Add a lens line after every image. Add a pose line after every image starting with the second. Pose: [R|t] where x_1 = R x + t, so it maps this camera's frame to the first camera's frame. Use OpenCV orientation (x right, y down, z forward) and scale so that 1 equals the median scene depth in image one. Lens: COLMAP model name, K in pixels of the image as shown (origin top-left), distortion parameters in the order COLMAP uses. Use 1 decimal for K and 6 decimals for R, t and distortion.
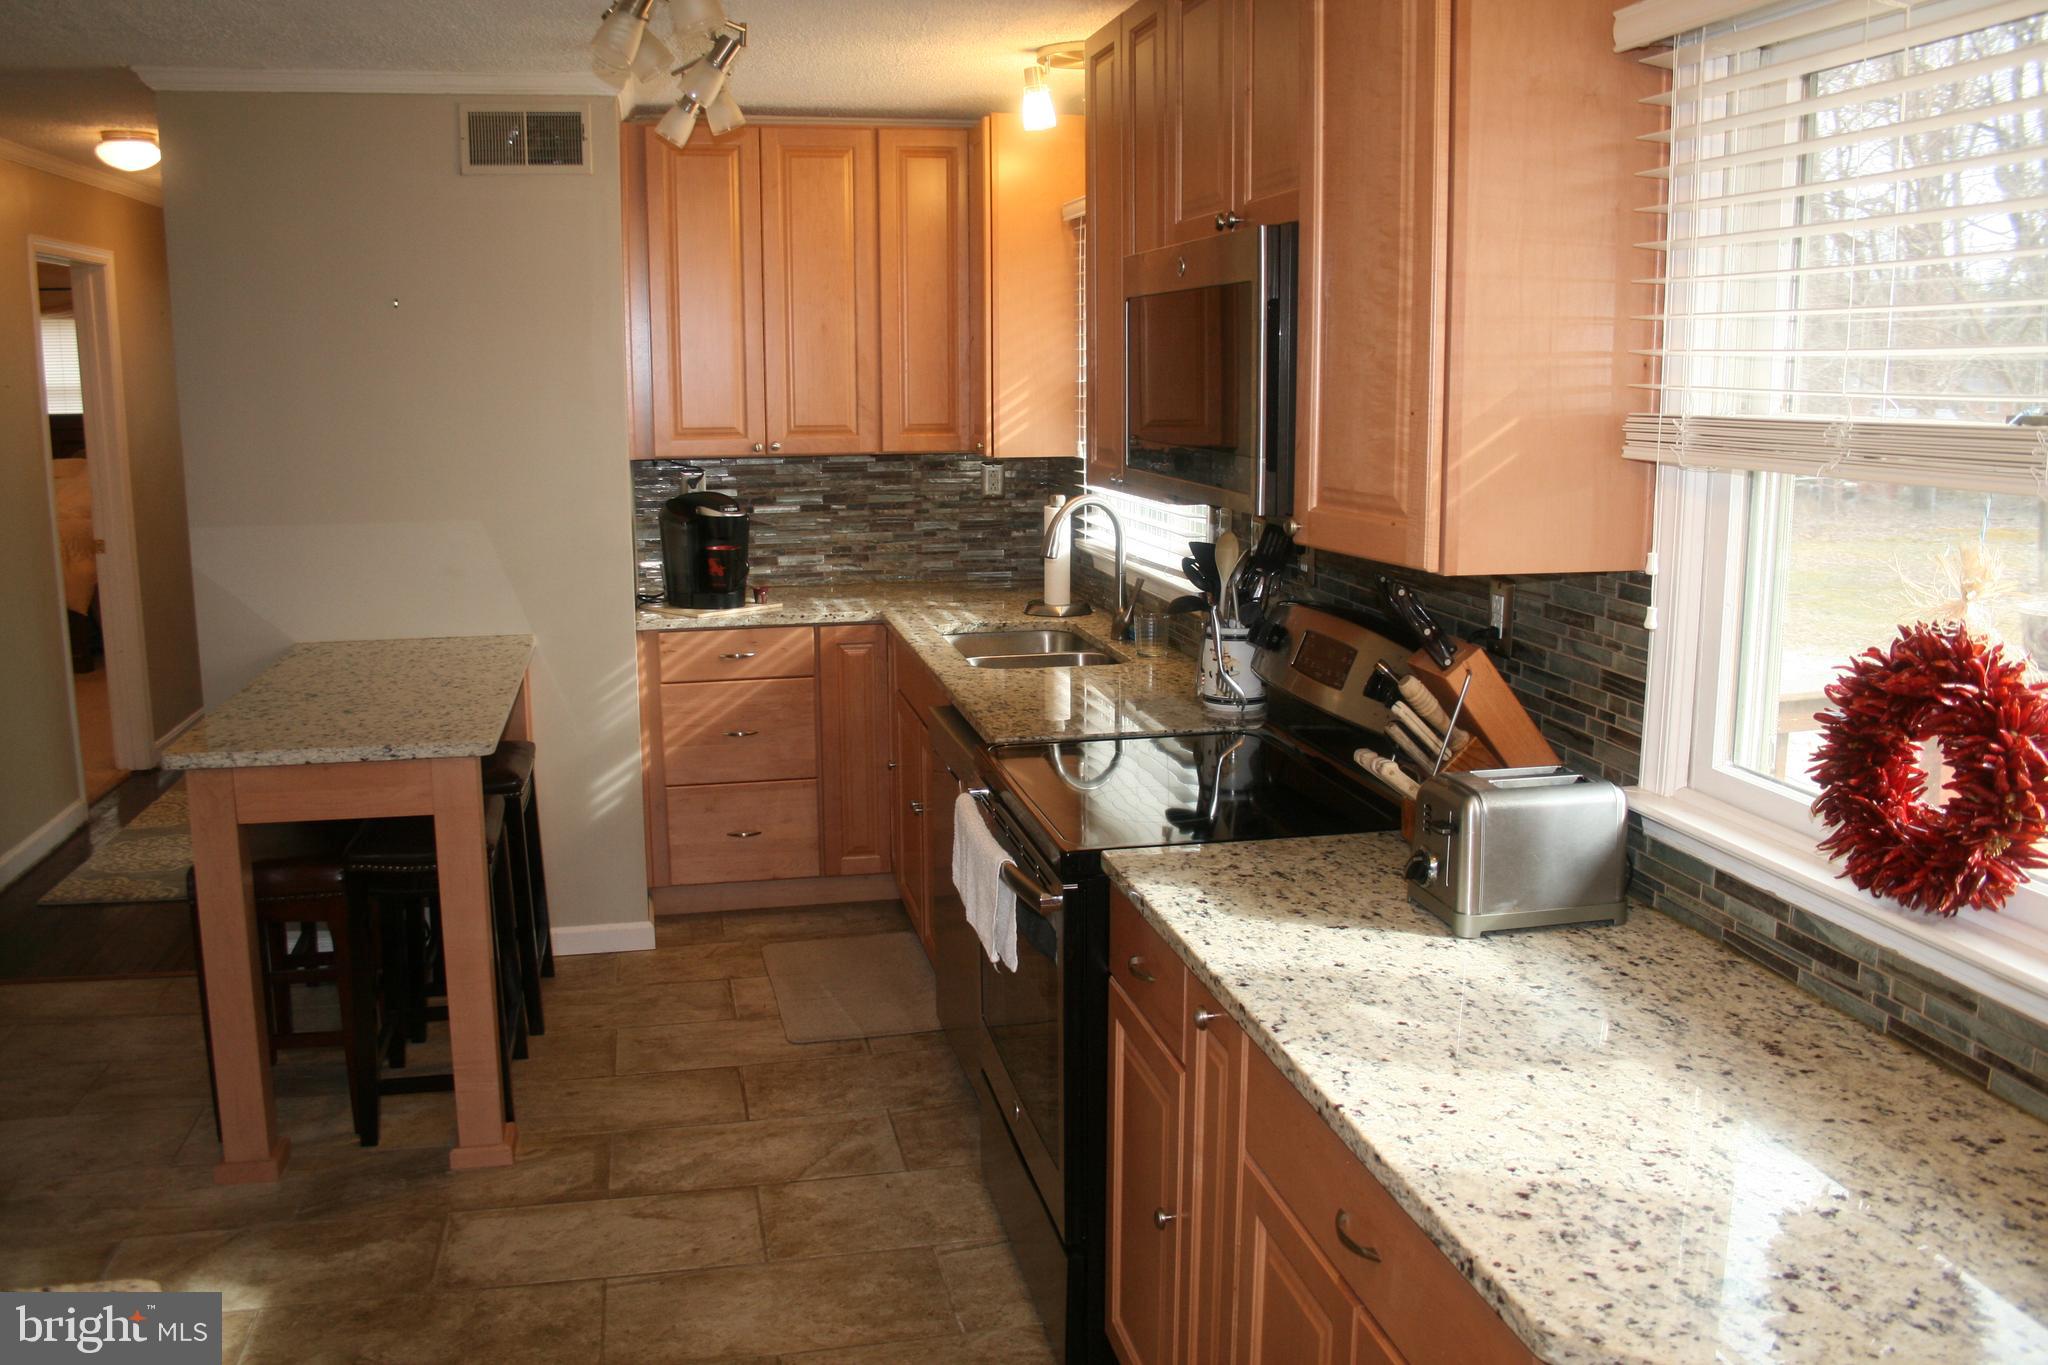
lens RADIAL K [[1708.8, 0, 1011.7], [0, 1708.8, 683.0], [0, 0, 1]] dist [-0.164167, 0.132360]
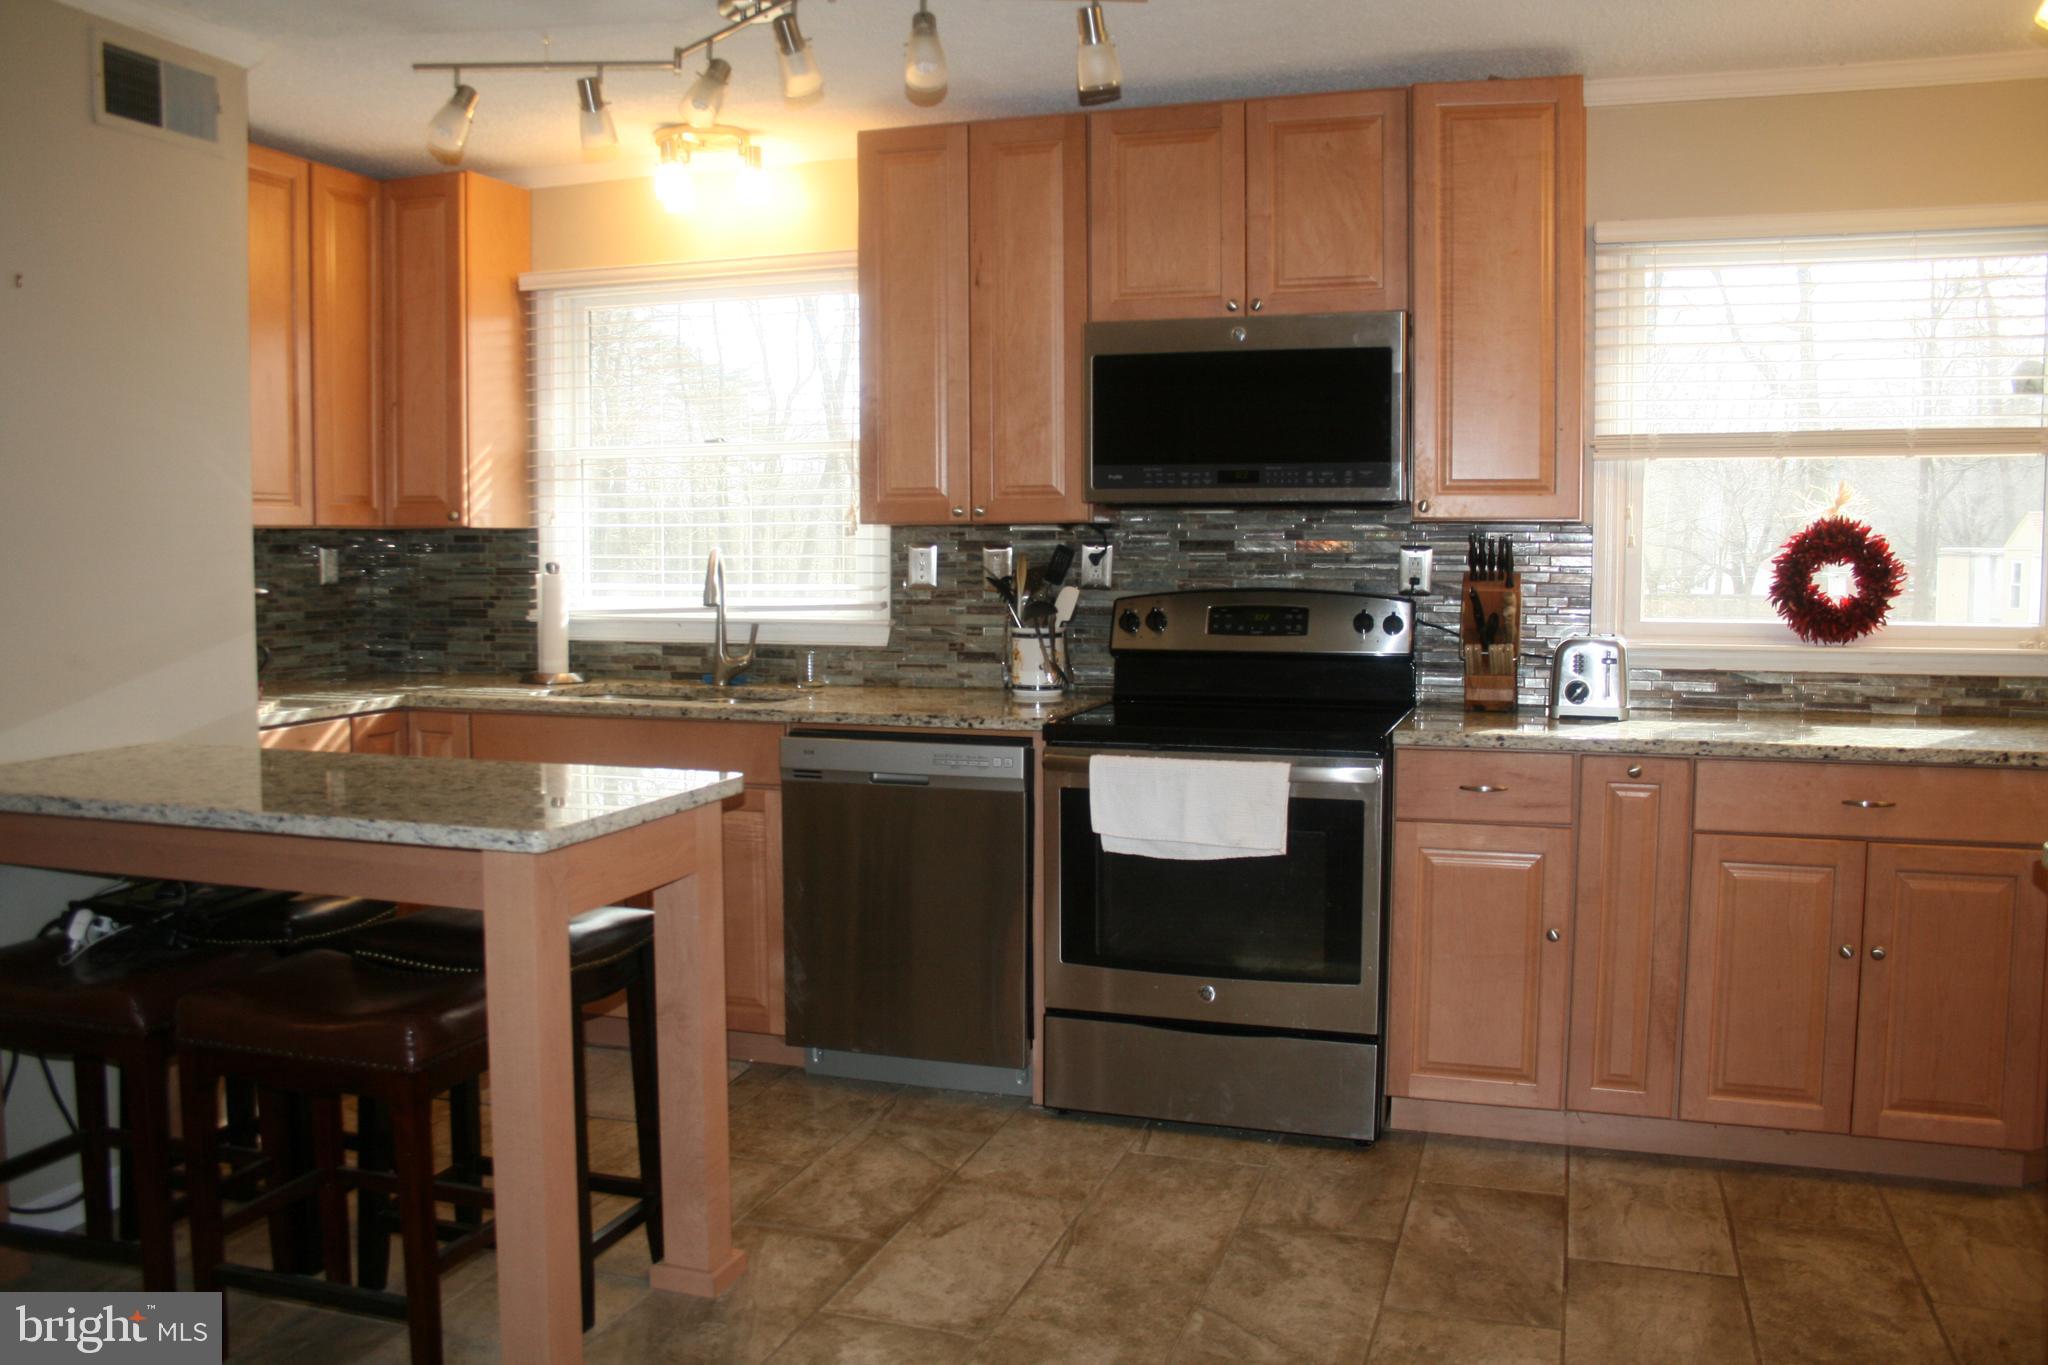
lens RADIAL K [[1720.0, 0, 1027.9], [0, 1720.0, 666.8], [0, 0, 1]] dist [-0.150957, 0.137548]
pose [[0.499065, -0.062815, 0.864285, -0.803367], [0.159818, 0.986933, -0.020554, 0.016268], [-0.851700, 0.148386, 0.502582, 0.321268]]
